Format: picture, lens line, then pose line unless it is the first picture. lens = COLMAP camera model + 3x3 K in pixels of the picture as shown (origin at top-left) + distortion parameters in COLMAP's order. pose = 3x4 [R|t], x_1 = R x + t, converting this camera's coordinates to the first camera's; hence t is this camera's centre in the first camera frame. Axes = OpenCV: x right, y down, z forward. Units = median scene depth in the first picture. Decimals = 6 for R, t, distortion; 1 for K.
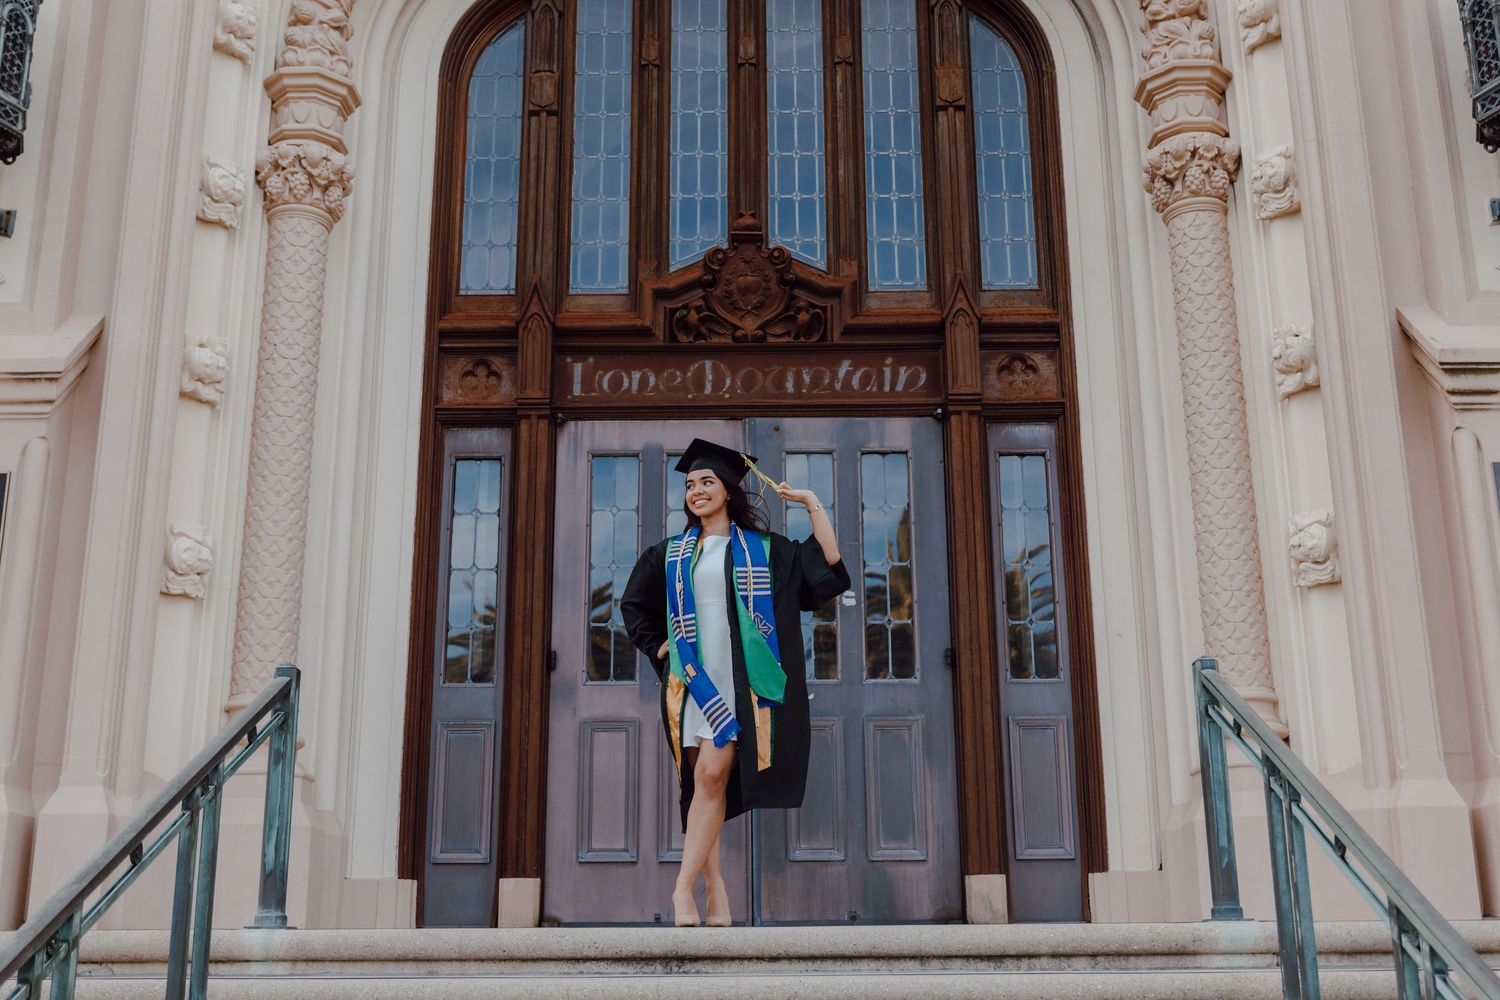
lens RADIAL K [[1620.2, 0, 750.0], [0, 1620.2, 500.0], [0, 0, 1]] dist [-0.011238, -0.002713]
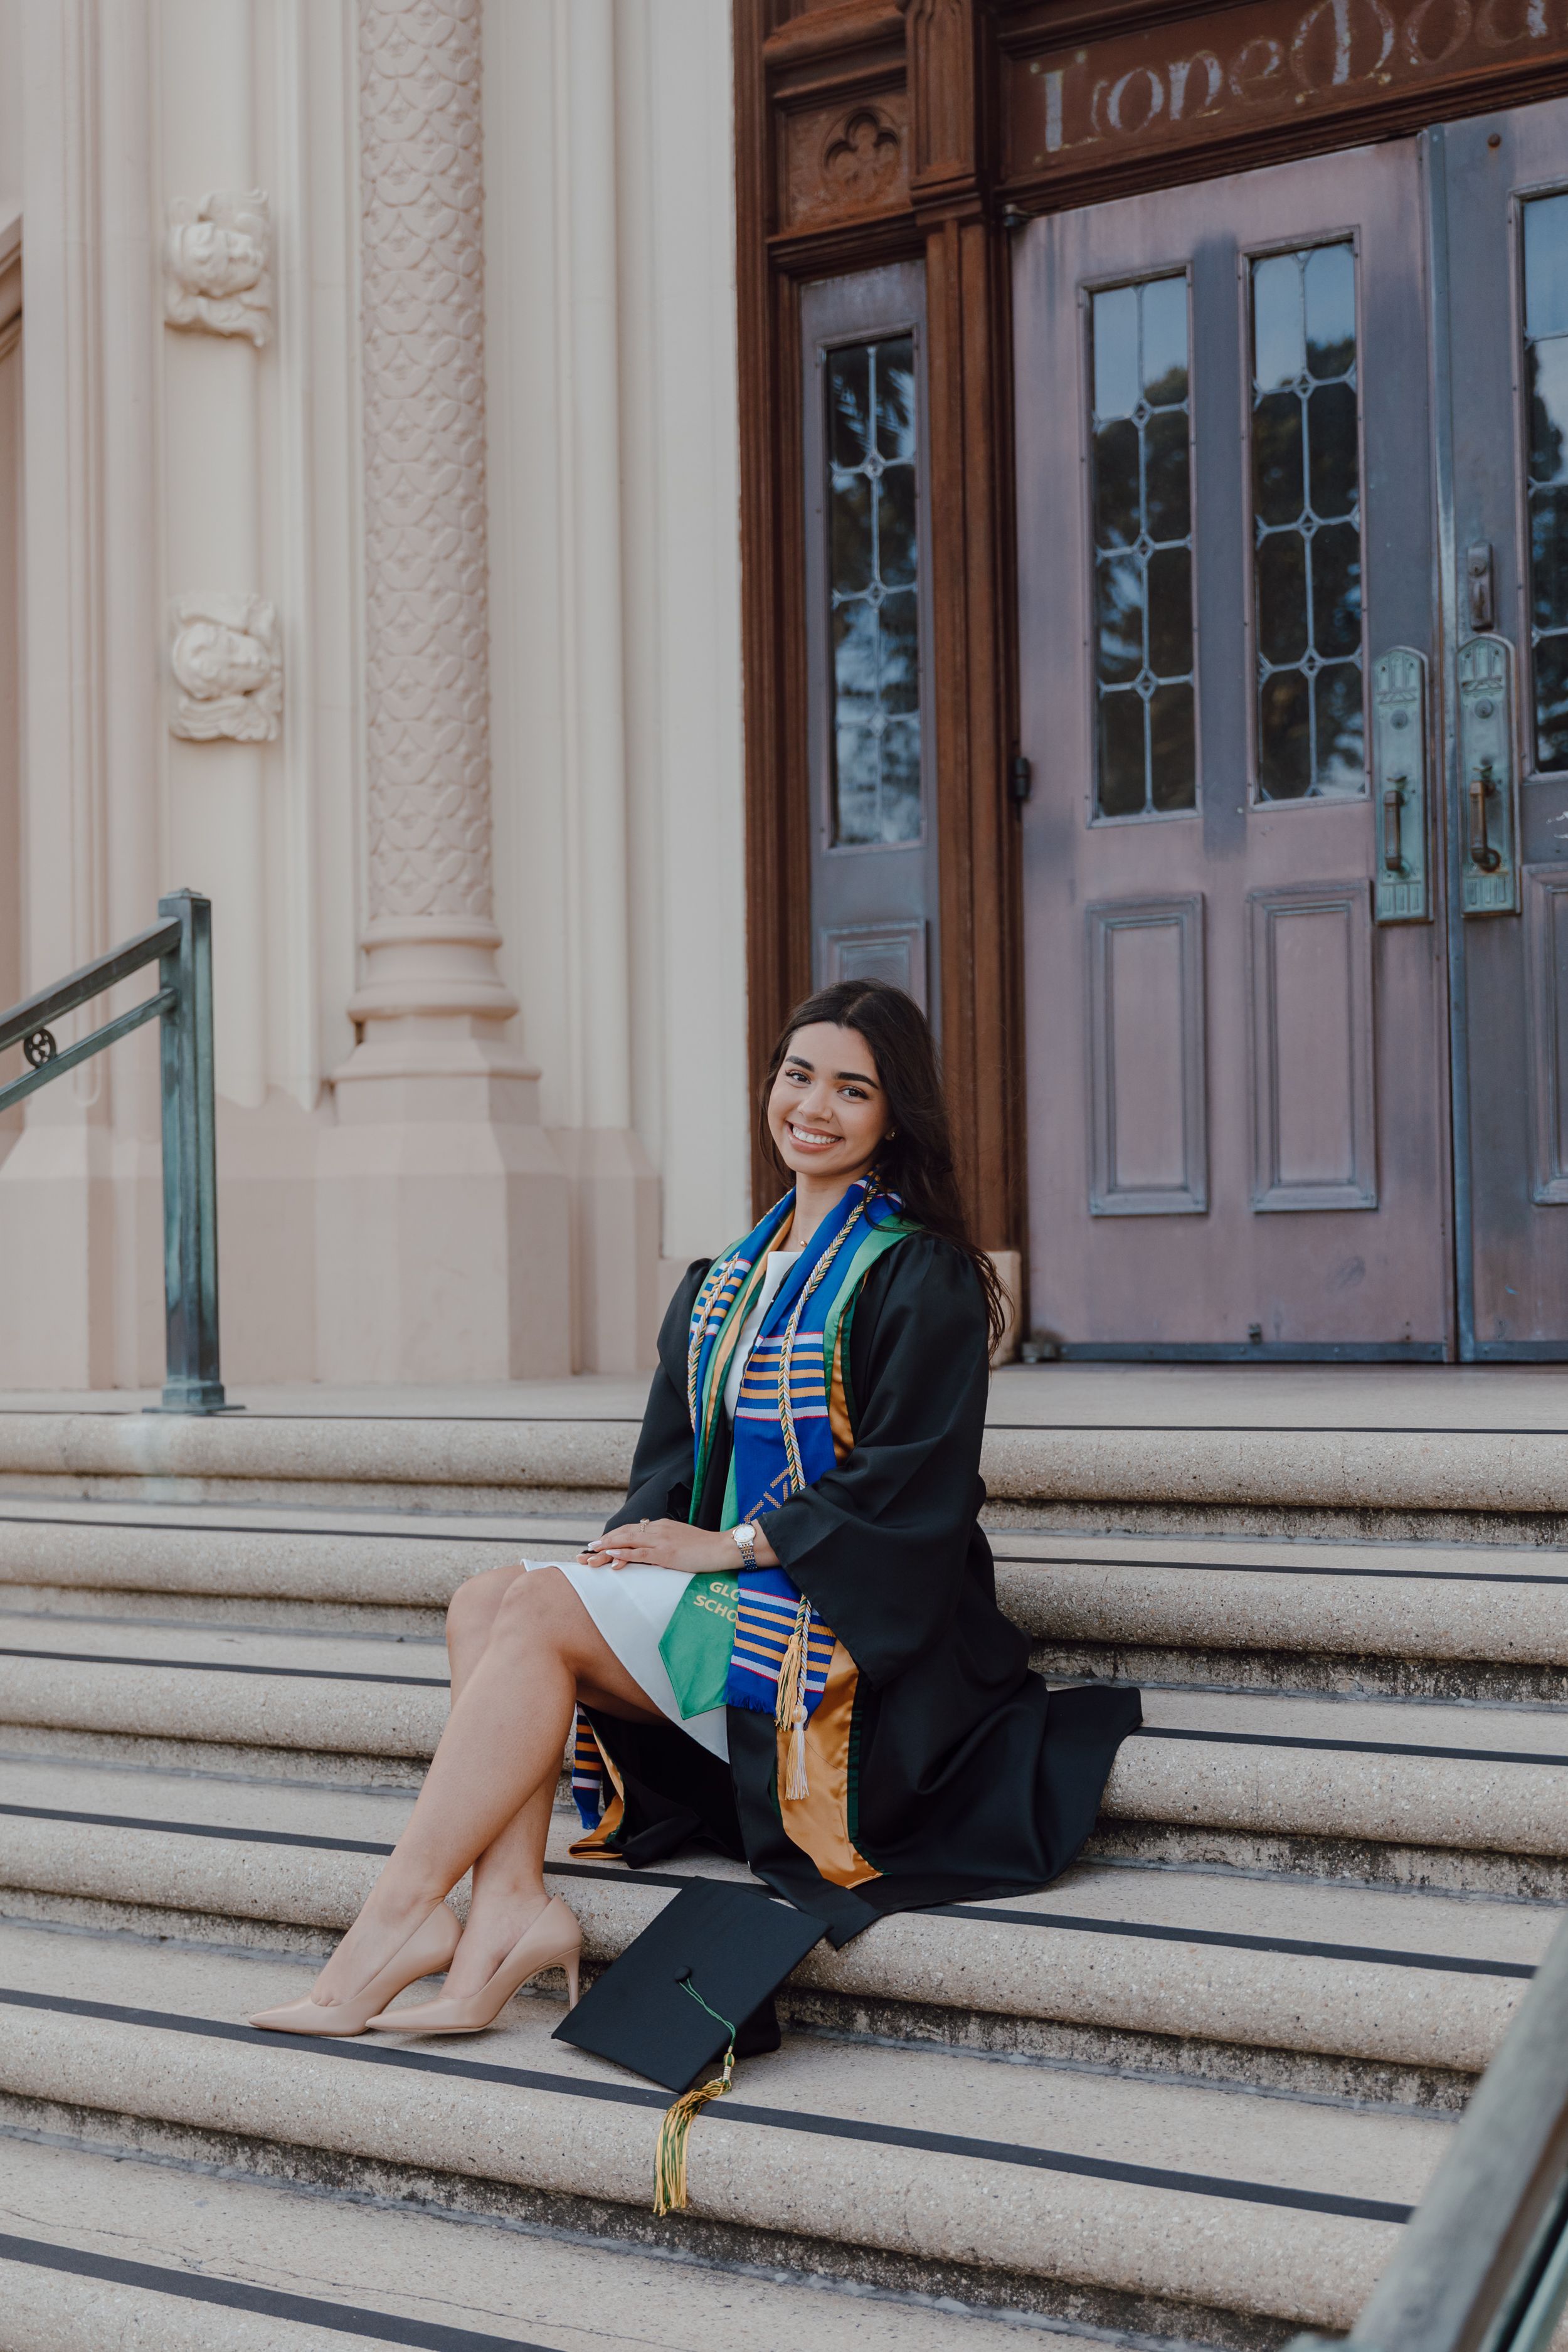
lens RADIAL K [[3166.2, 0, 784.0], [0, 3166.2, 1176.0], [0, 0, 1]] dist [0.024702, -0.068707]
pose [[0.843594, -0.024119, -0.536440, 0.293446], [0.161515, 0.964127, 0.210648, 0.009044], [0.512116, -0.264344, 0.817227, 0.216586]]
